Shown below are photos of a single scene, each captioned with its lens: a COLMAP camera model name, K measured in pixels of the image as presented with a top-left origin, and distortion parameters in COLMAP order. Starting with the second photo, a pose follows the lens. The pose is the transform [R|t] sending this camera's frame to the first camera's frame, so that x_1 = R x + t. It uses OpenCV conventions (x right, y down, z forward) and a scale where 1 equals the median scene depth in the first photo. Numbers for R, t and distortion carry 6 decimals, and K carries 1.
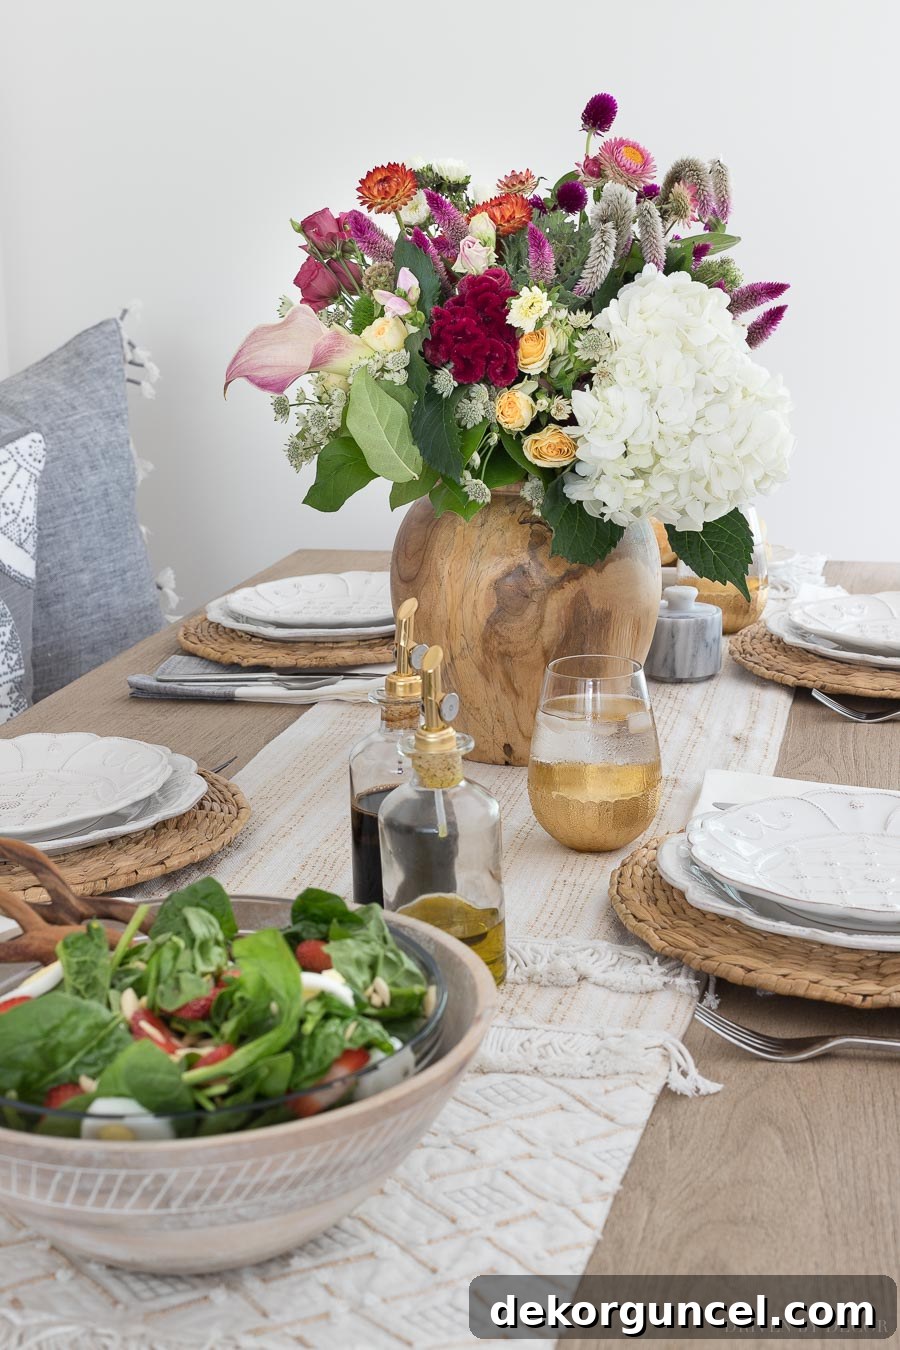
lens RADIAL K [[1936.7, 0, 473.9], [0, 1936.7, 679.2], [0, 0, 1]] dist [0.031605, 0.000000]
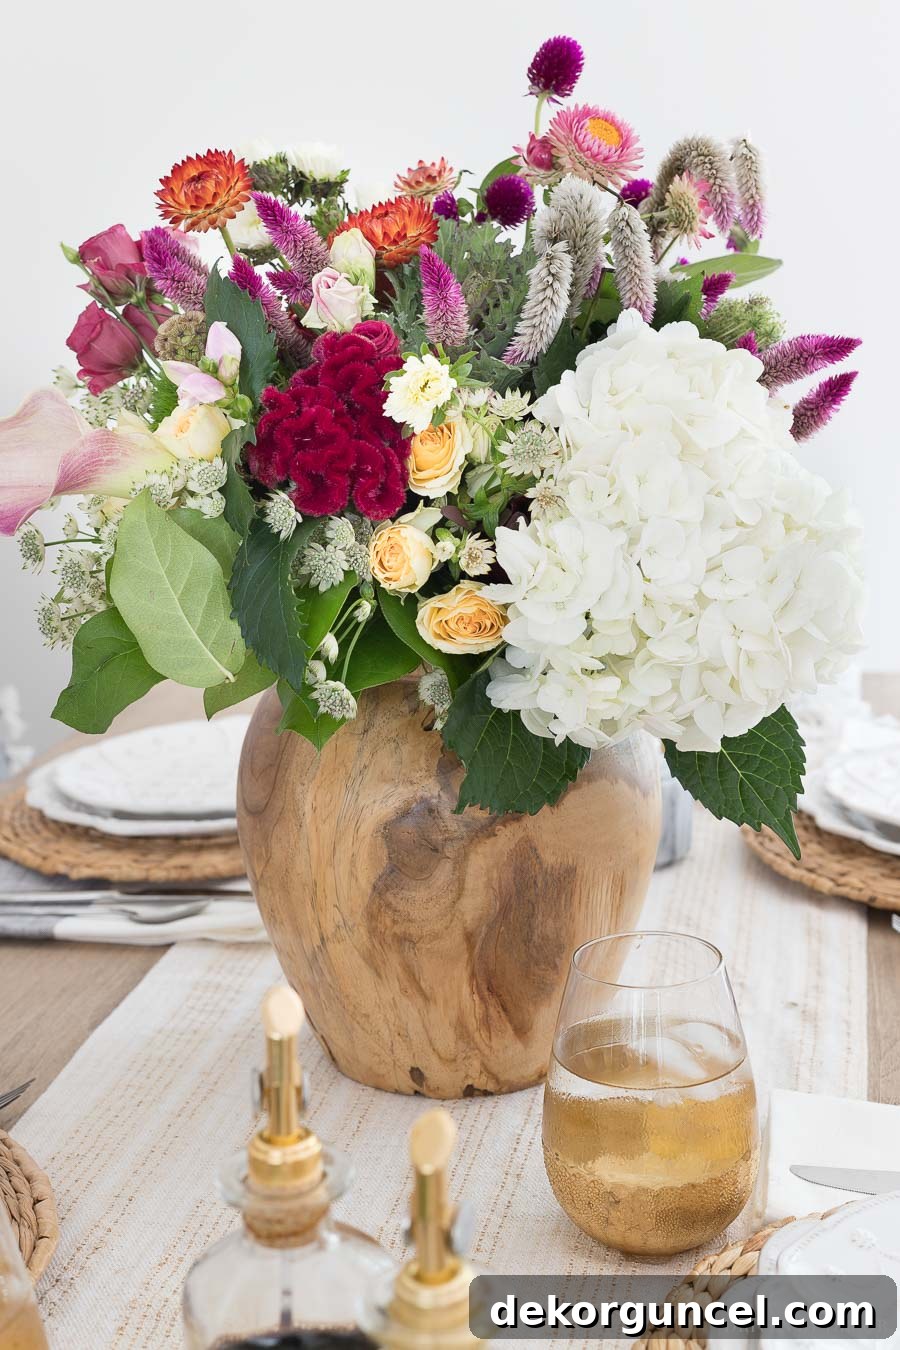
lens RADIAL K [[1936.7, 0, 458.0], [0, 1936.7, 673.9], [0, 0, 1]] dist [0.031605, 0.000000]
pose [[0.999419, -0.006058, -0.033544, 0.055784], [0.005850, 0.999963, -0.006312, -0.095378], [0.033581, 0.006112, 0.999417, 0.387650]]
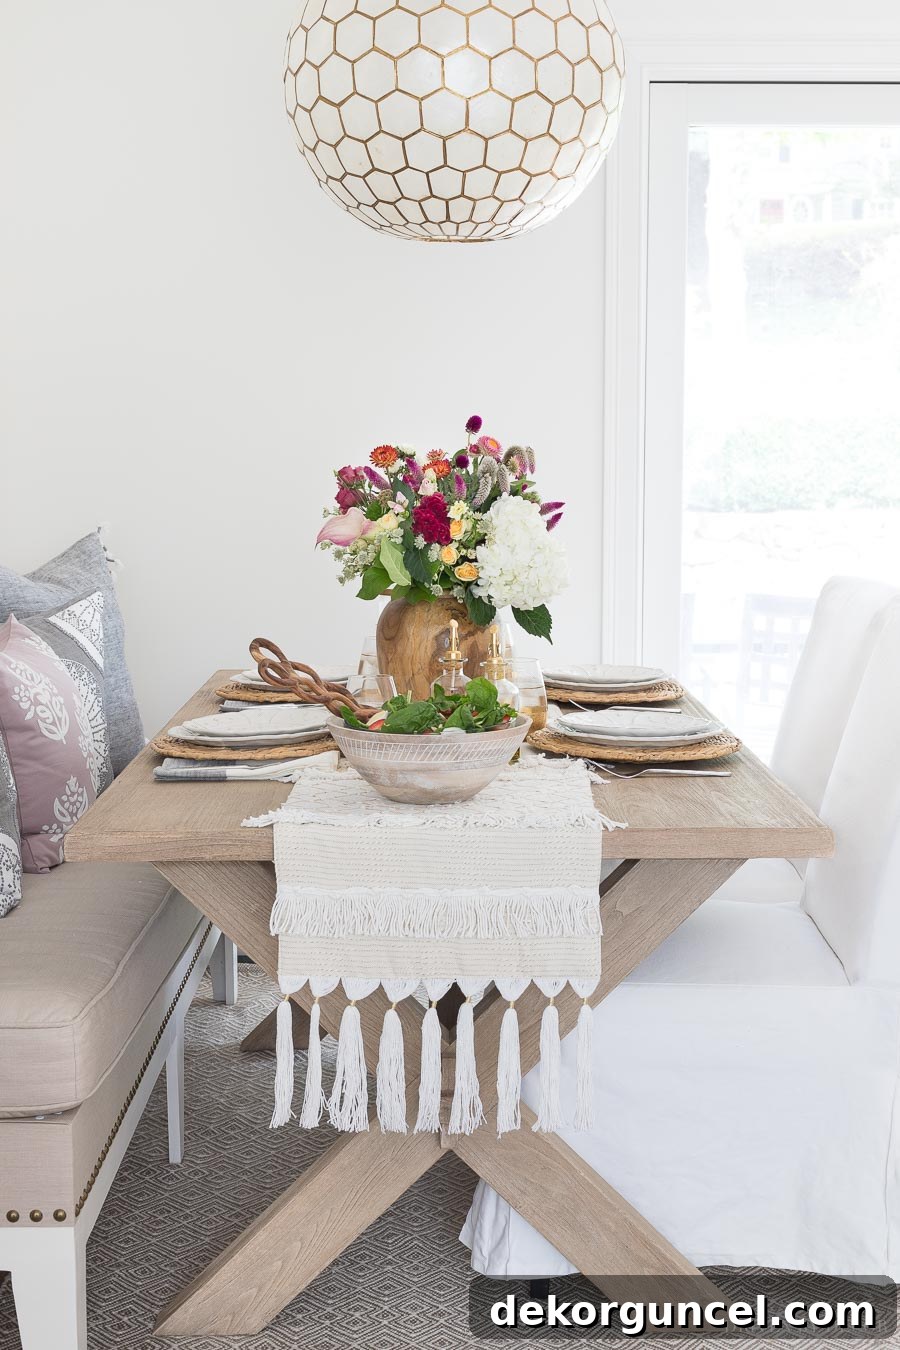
lens RADIAL K [[1936.7, 0, 443.1], [0, 1936.7, 678.3], [0, 0, 1]] dist [0.031605, 0.000000]
pose [[0.984334, -0.001938, 0.176301, -0.361921], [0.025167, 0.991245, -0.129618, 0.275571], [-0.174506, 0.132024, 0.975765, -1.093342]]
